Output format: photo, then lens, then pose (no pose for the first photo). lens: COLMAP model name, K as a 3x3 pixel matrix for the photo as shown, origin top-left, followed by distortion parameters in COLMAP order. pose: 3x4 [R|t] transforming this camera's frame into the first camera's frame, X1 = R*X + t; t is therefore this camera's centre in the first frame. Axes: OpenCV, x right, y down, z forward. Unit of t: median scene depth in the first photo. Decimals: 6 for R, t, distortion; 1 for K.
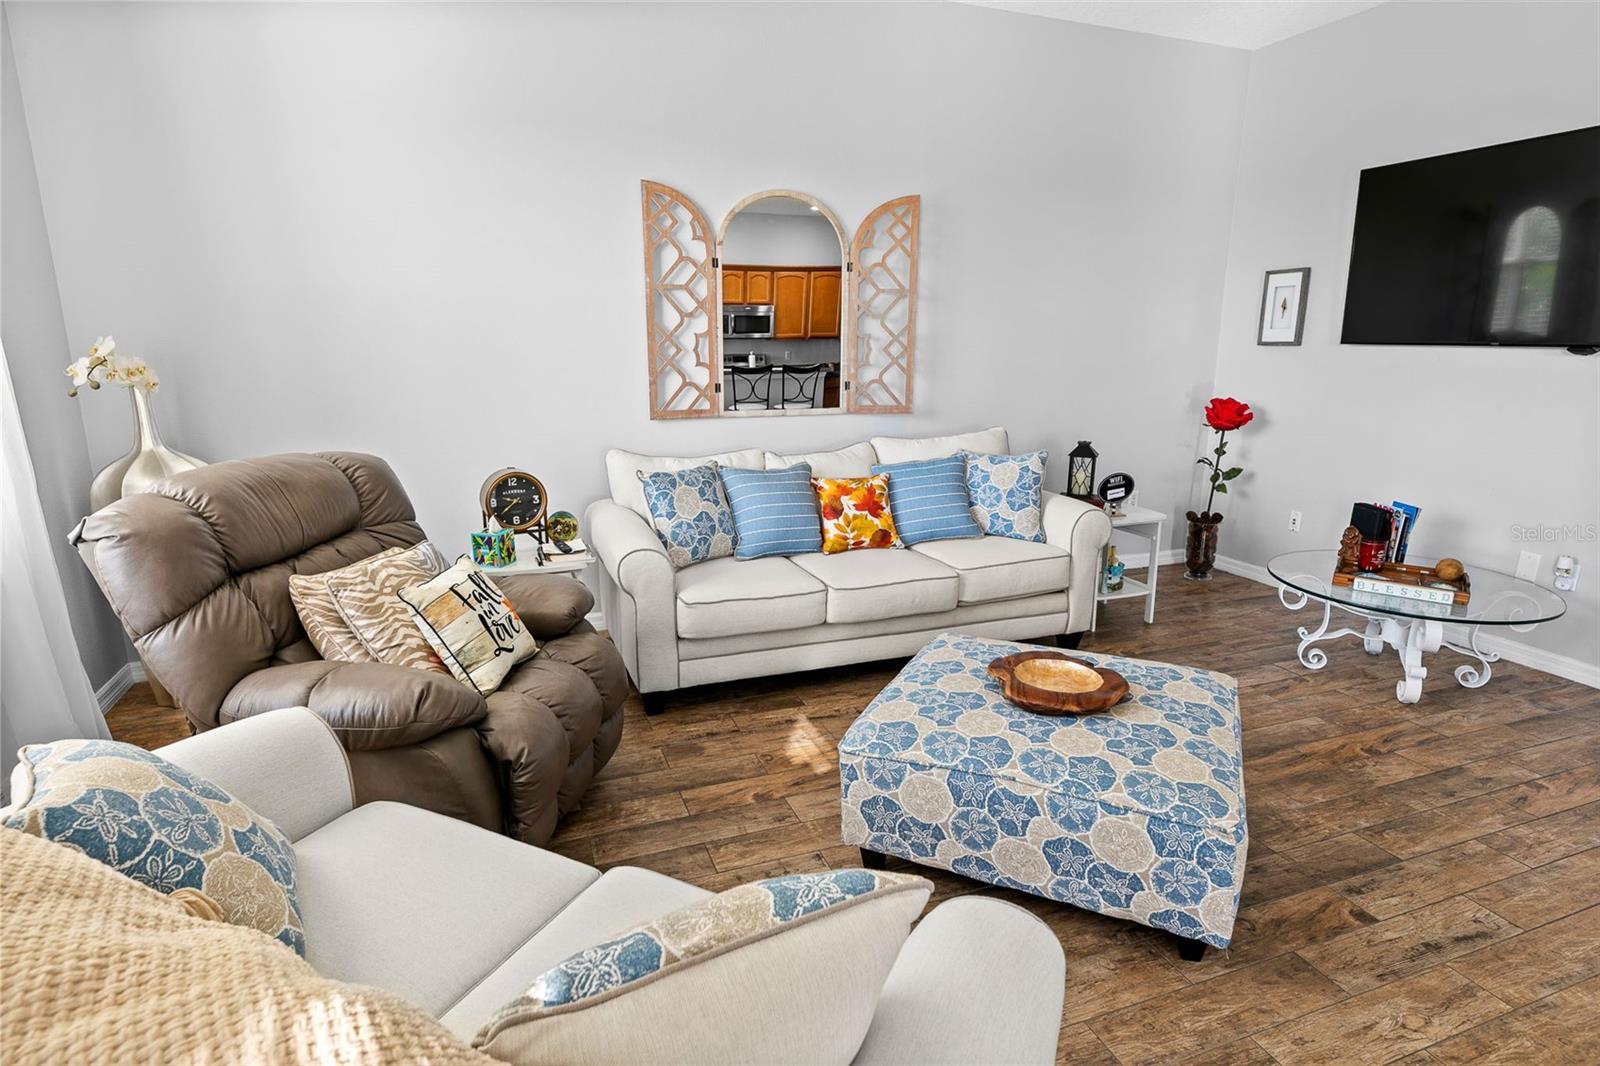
lens RADIAL K [[838.1, 0, 802.5], [0, 838.1, 534.8], [0, 0, 1]] dist [-0.001353, 0.000123]
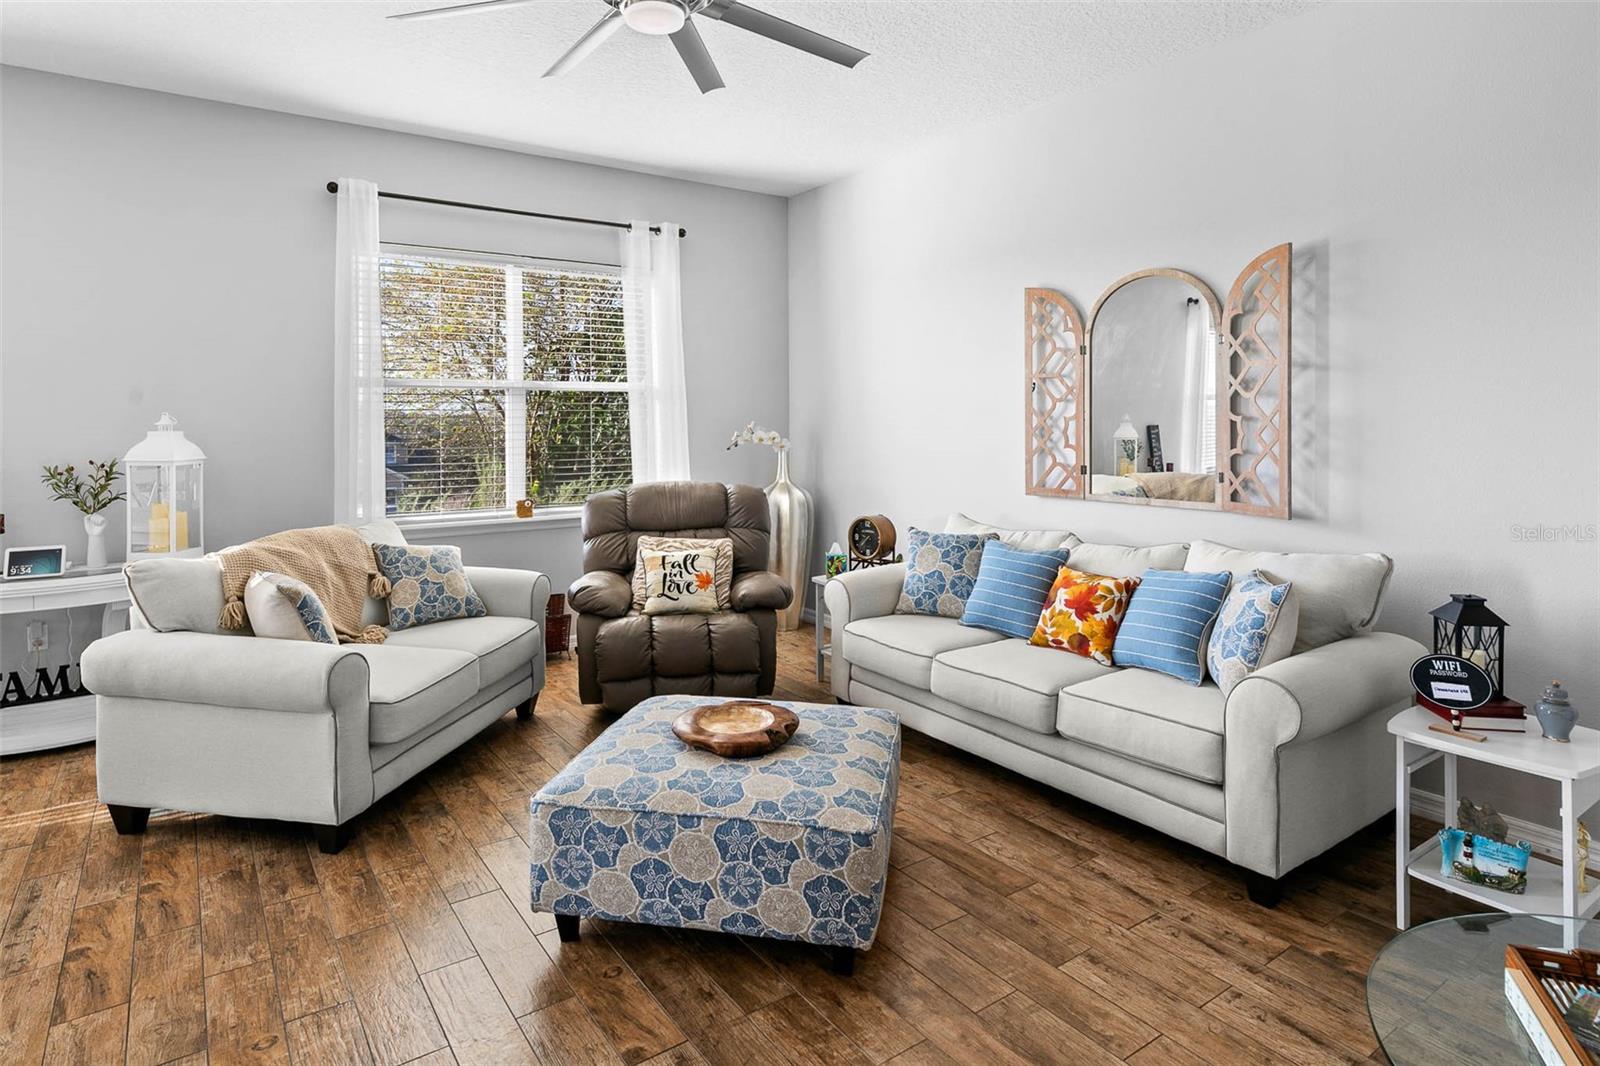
lens RADIAL K [[880.5, 0, 788.5], [0, 880.5, 424.9], [0, 0, 1]] dist [0.002942, -0.001649]
pose [[0.243875, 0.000670, -0.969806, 0.875397], [-0.217408, 0.974586, -0.053997, -0.098895], [0.945124, 0.224012, 0.237823, 0.424280]]
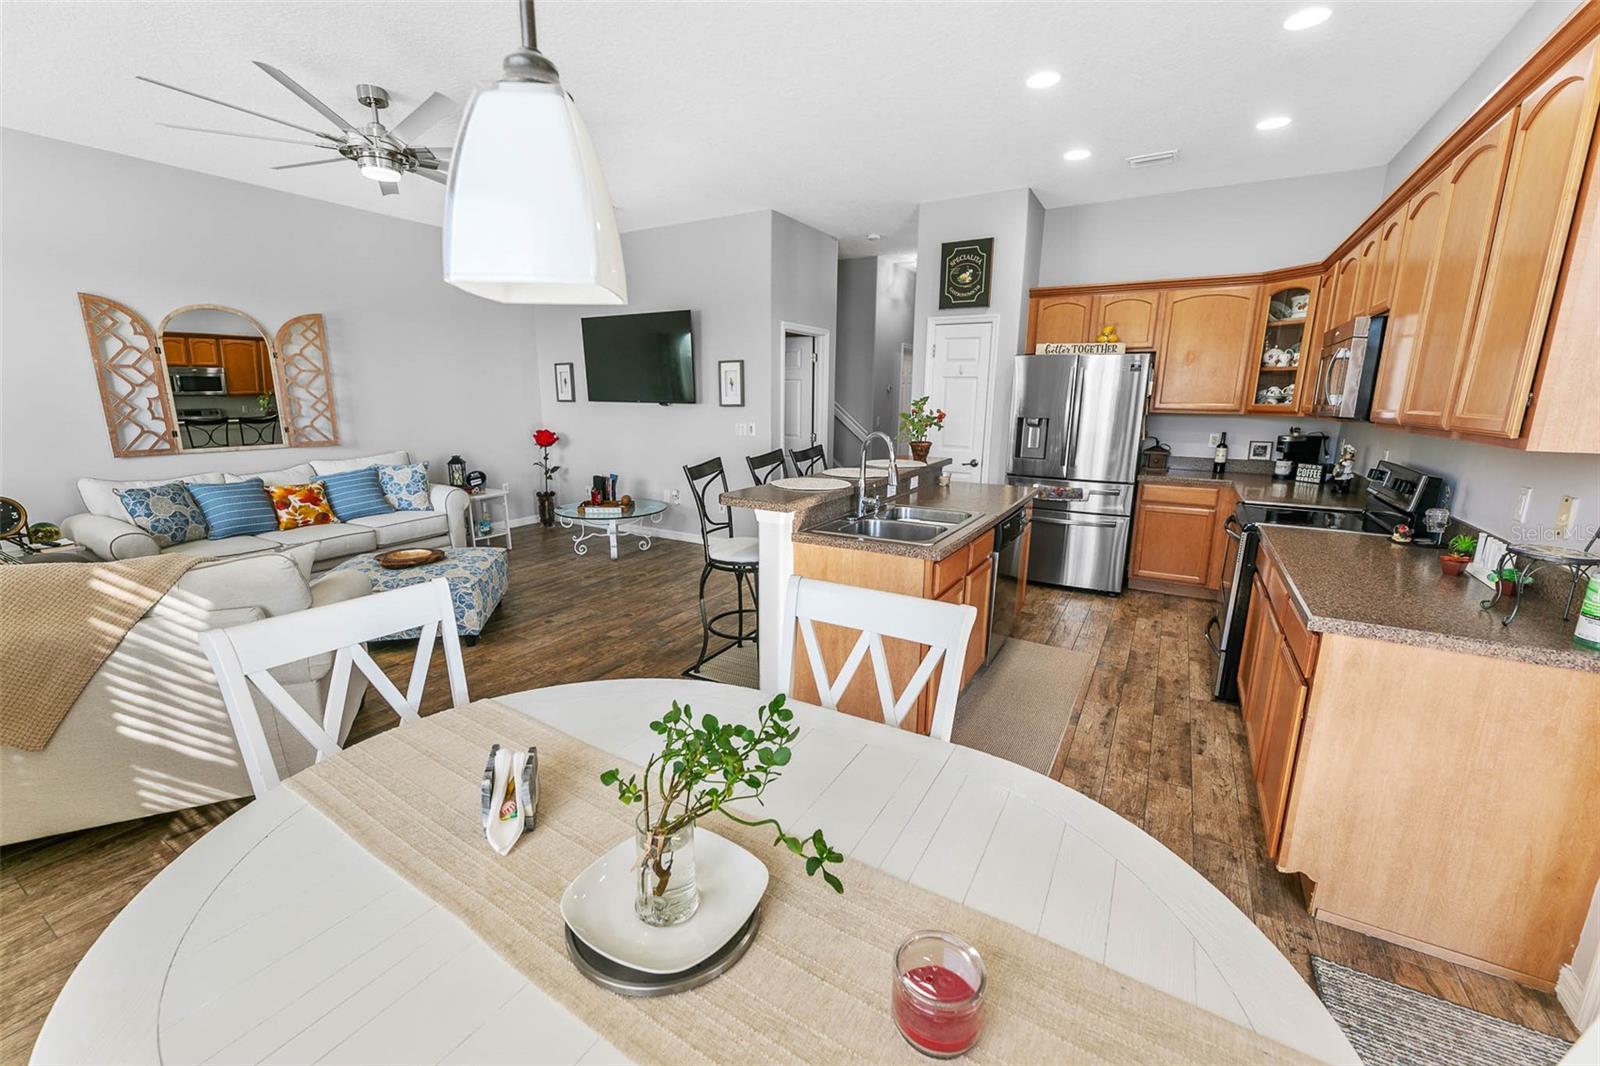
lens RADIAL K [[636.9, 0, 790.9], [0, 636.9, 532.8], [0, 0, 1]] dist [-0.000742, 0.000491]
pose [[0.782880, -0.132363, 0.607930, 0.046756], [0.139794, 0.989547, 0.035428, 0.116423], [-0.606265, 0.057249, 0.793200, -0.575651]]
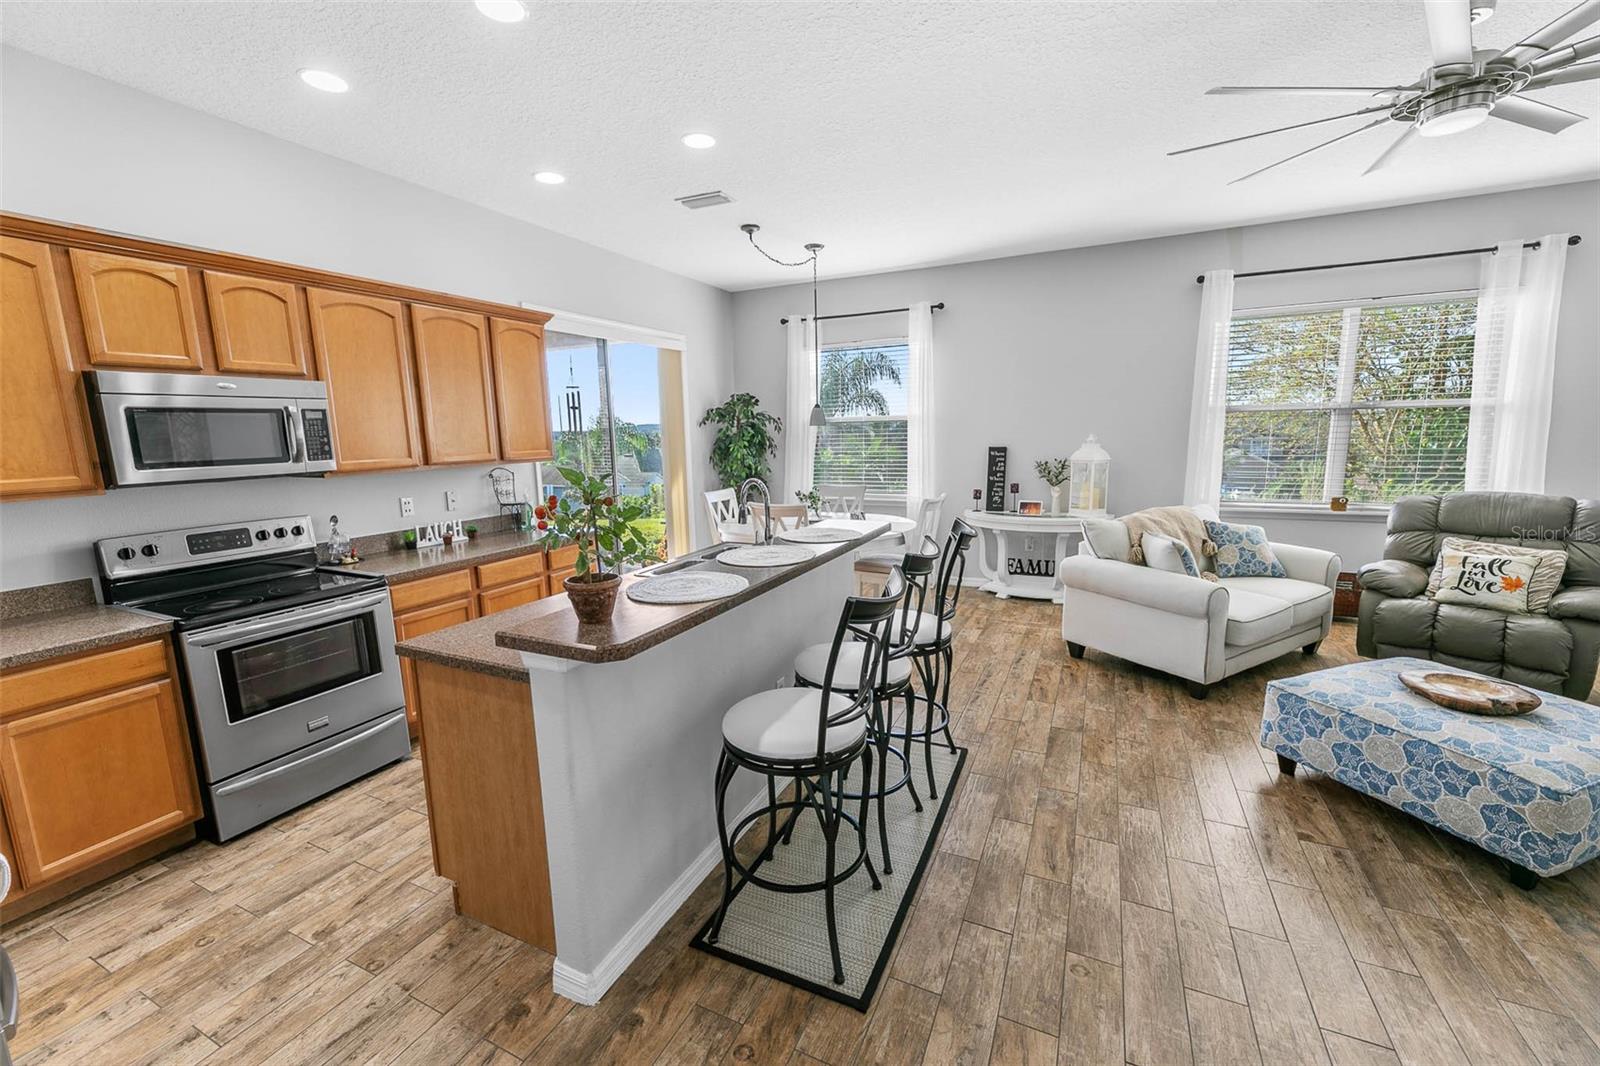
lens RADIAL K [[636.9, 0, 795.9], [0, 636.9, 532.5], [0, 0, 1]] dist [-0.000742, 0.000491]
pose [[-0.725782, 0.120896, -0.677219, 1.099792], [-0.139607, 0.938067, 0.317080, -0.155156], [0.673610, 0.324675, -0.663954, 0.523175]]
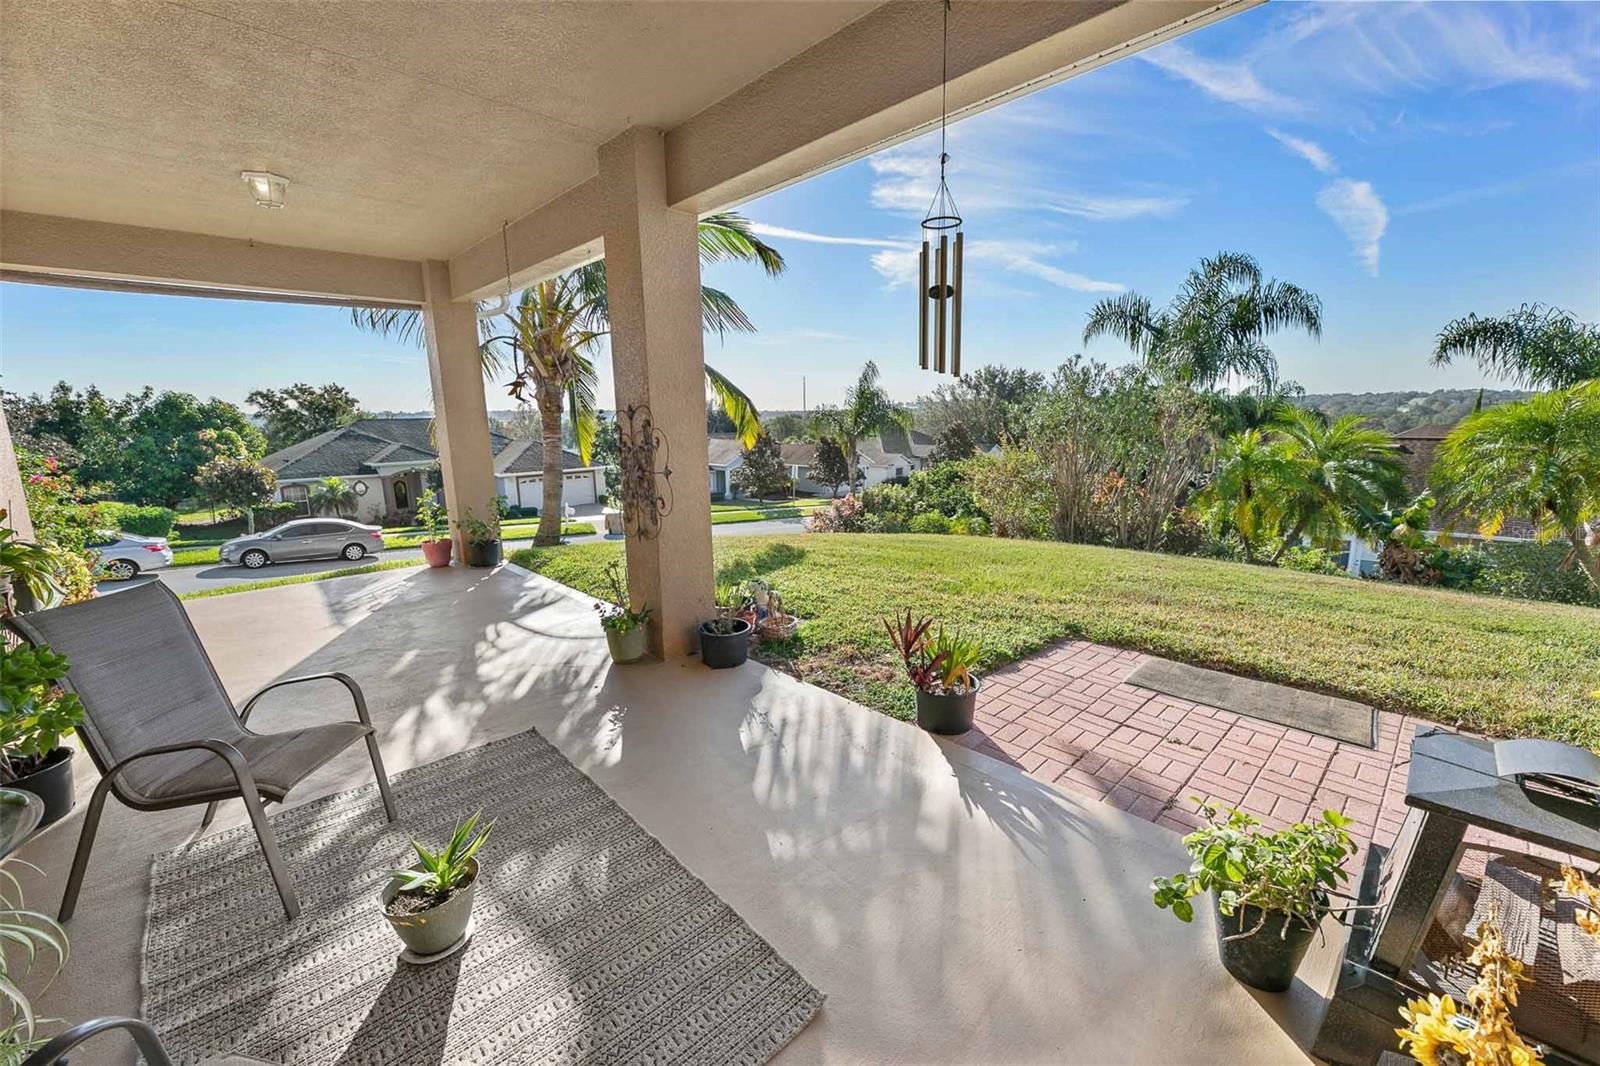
lens RADIAL K [[636.9, 0, 792.5], [0, 636.9, 534.4], [0, 0, 1]] dist [-0.000742, 0.000491]
pose [[-0.921042, 0.082192, -0.380691, 0.571034], [-0.076788, 0.919966, 0.384404, 0.212598], [0.381818, 0.383285, -0.841016, -0.898425]]
